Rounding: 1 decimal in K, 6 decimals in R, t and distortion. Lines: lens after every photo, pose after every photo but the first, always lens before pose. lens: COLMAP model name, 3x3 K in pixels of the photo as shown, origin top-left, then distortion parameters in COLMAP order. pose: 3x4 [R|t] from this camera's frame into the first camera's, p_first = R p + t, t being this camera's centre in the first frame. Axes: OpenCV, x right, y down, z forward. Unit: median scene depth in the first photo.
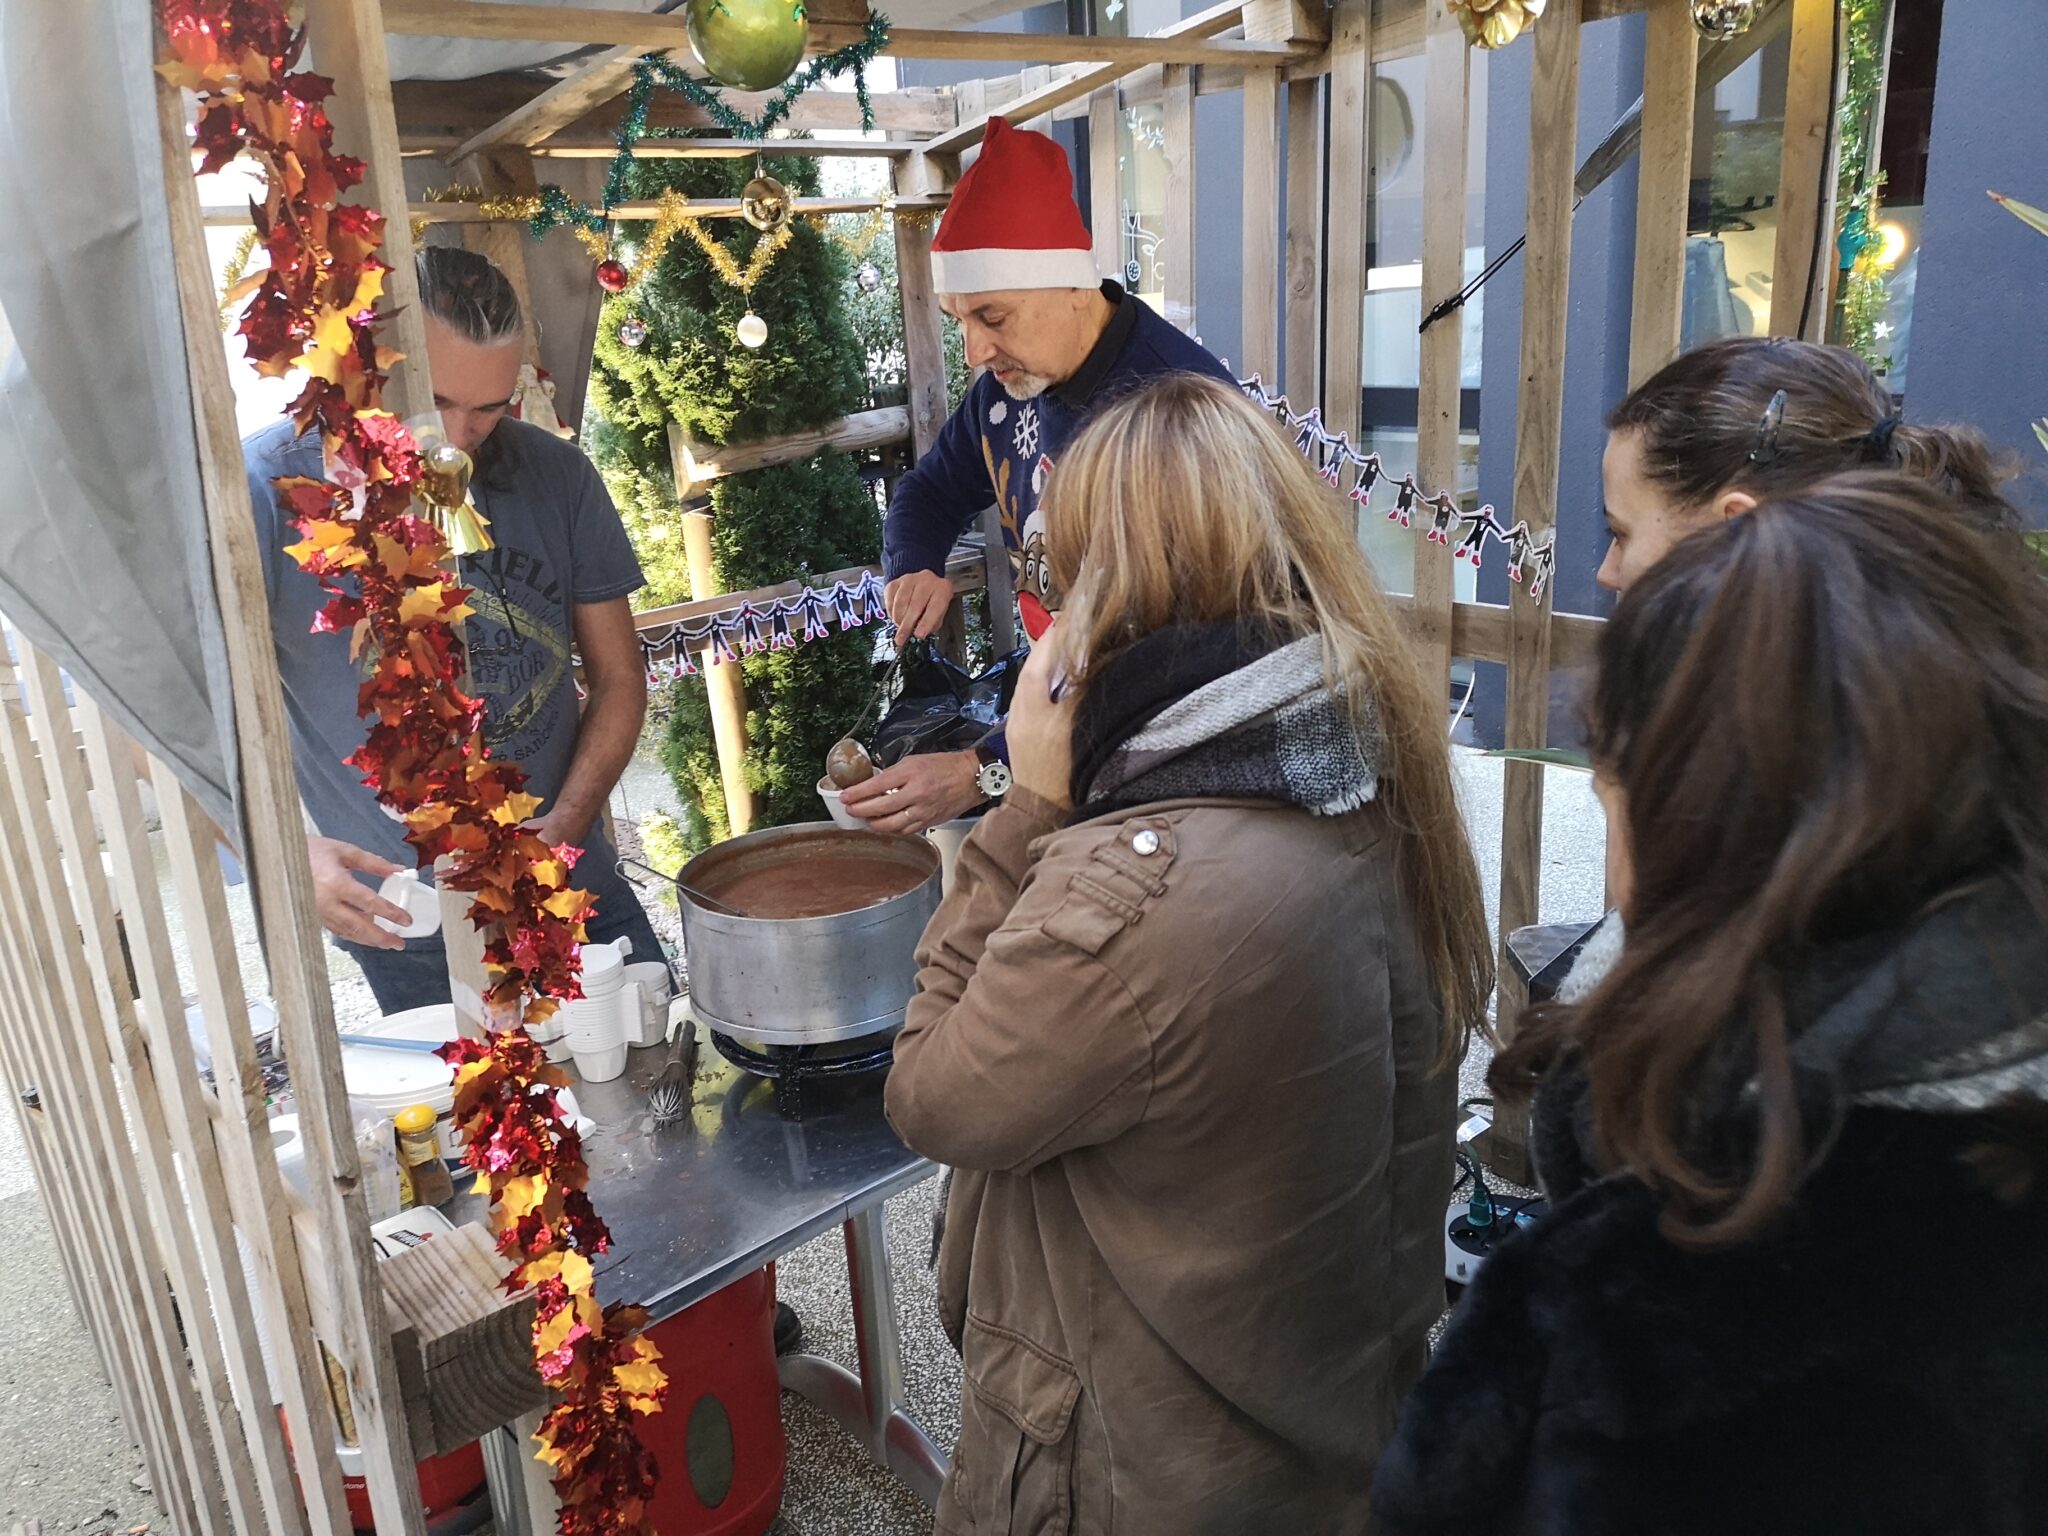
lens RADIAL K [[1430.6, 0, 1034.5], [0, 1430.6, 761.1], [0, 0, 1]] dist [0.038872, -0.026155]
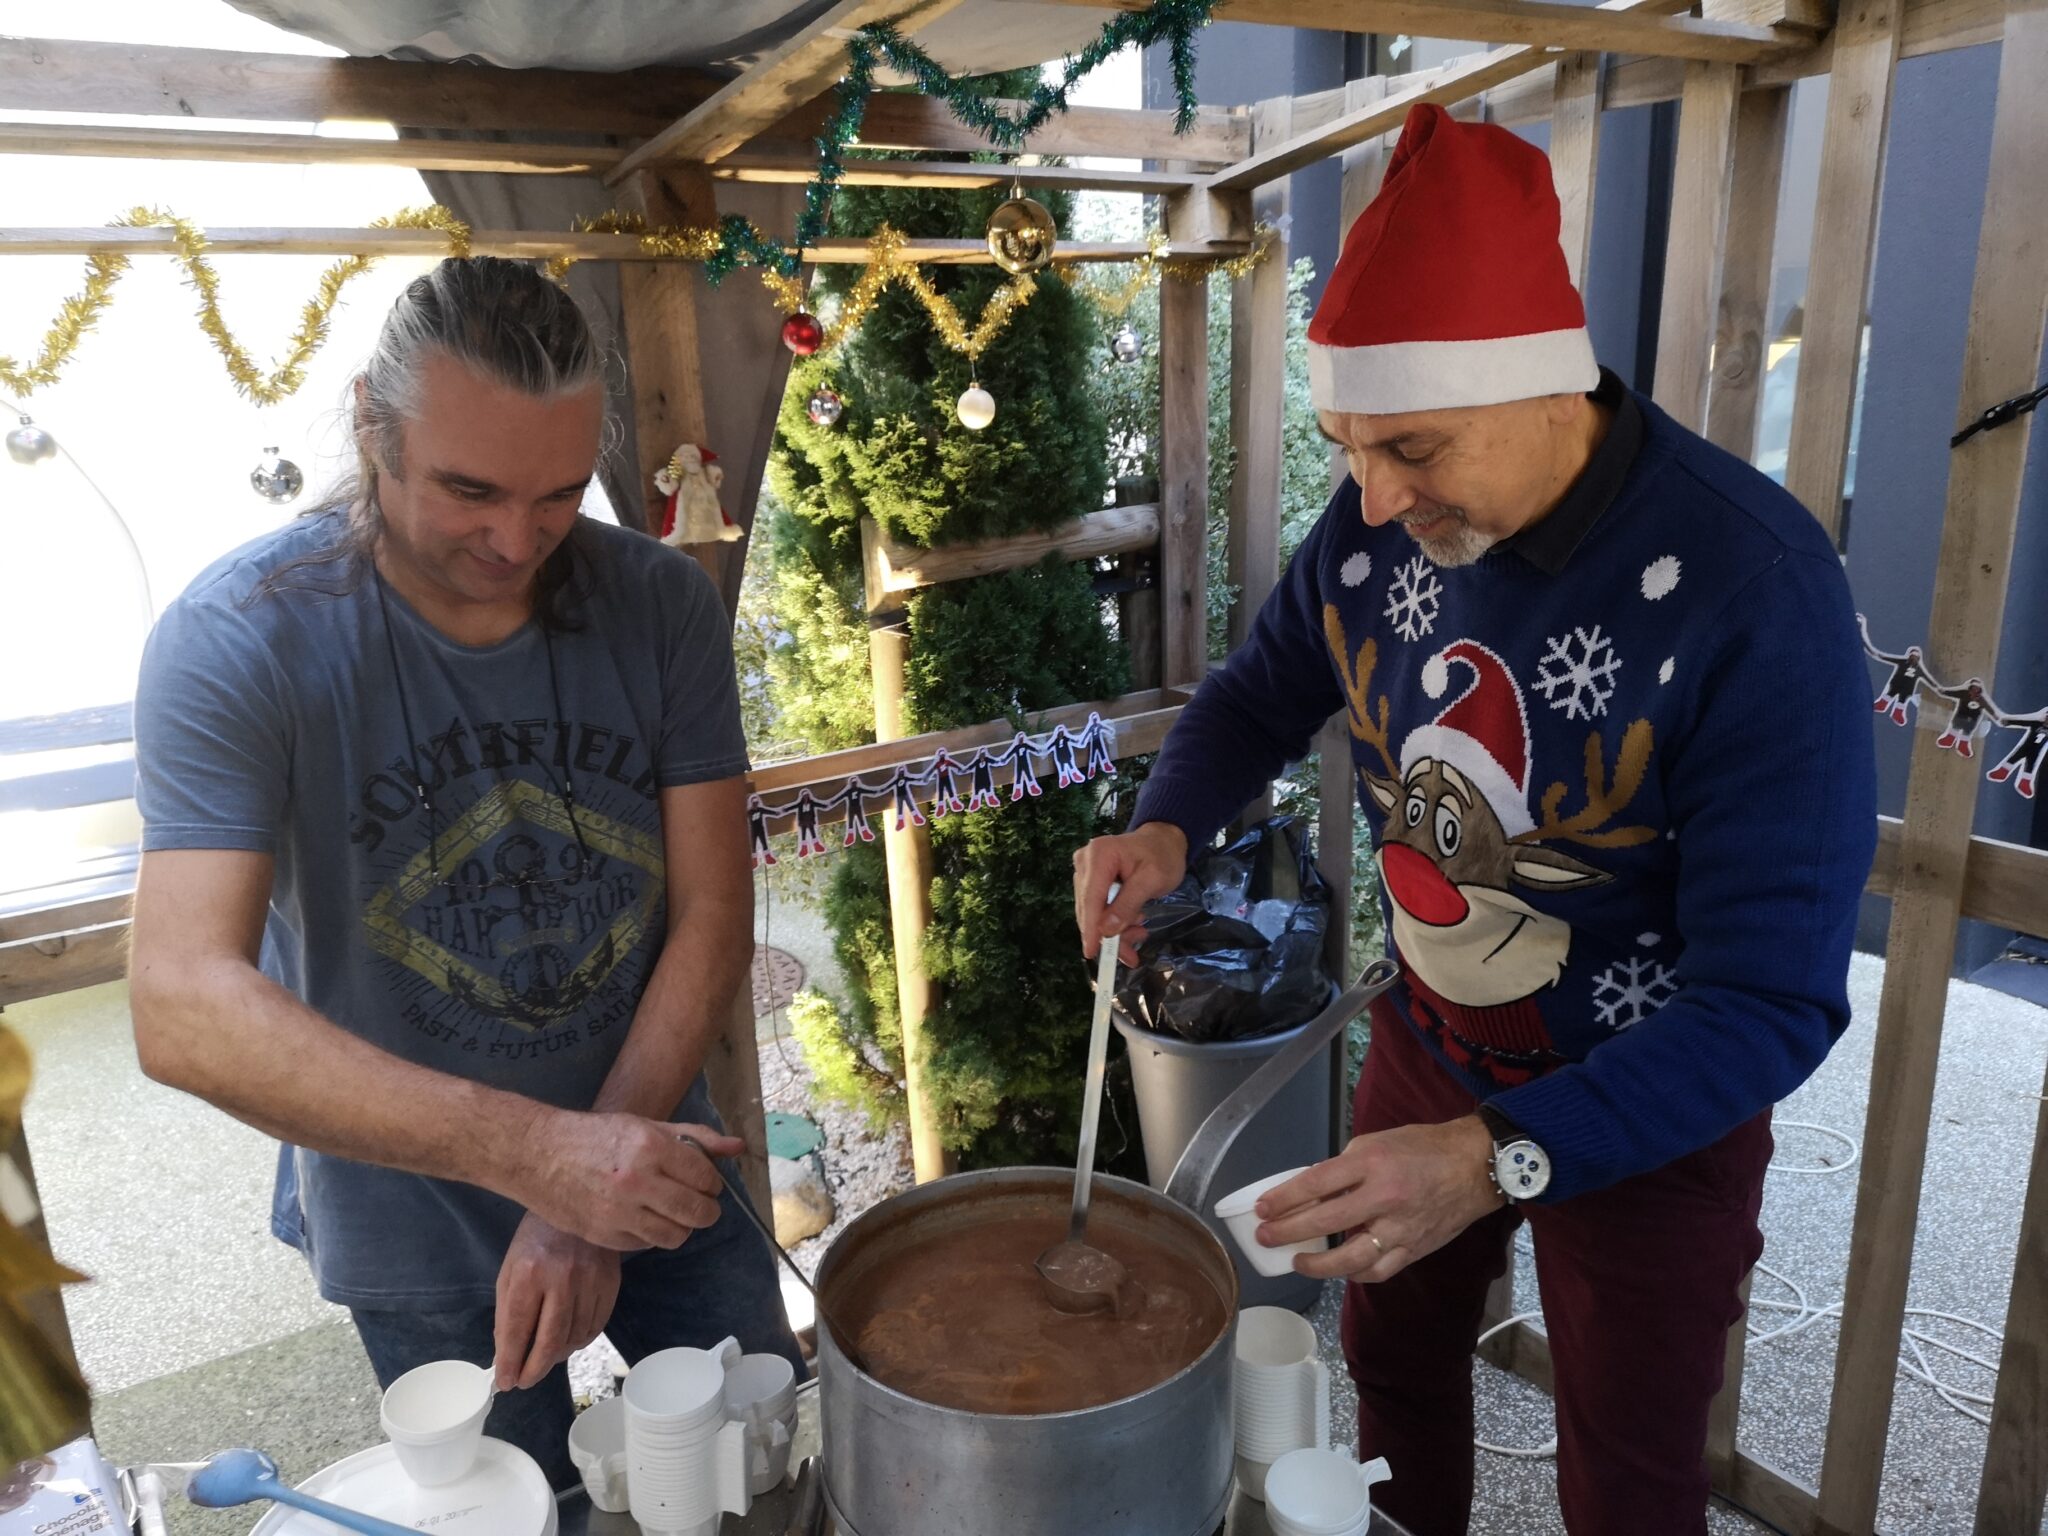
lens RADIAL K [[1430.6, 0, 1034.5], [0, 1430.6, 761.1], [0, 0, 1]] dist [0.038872, -0.026155]
pose [[0.990850, 0.064000, -0.118825, -0.058801], [-0.068811, 0.996949, -0.036836, -0.080001], [0.116105, 0.044675, 0.992232, 0.234714]]
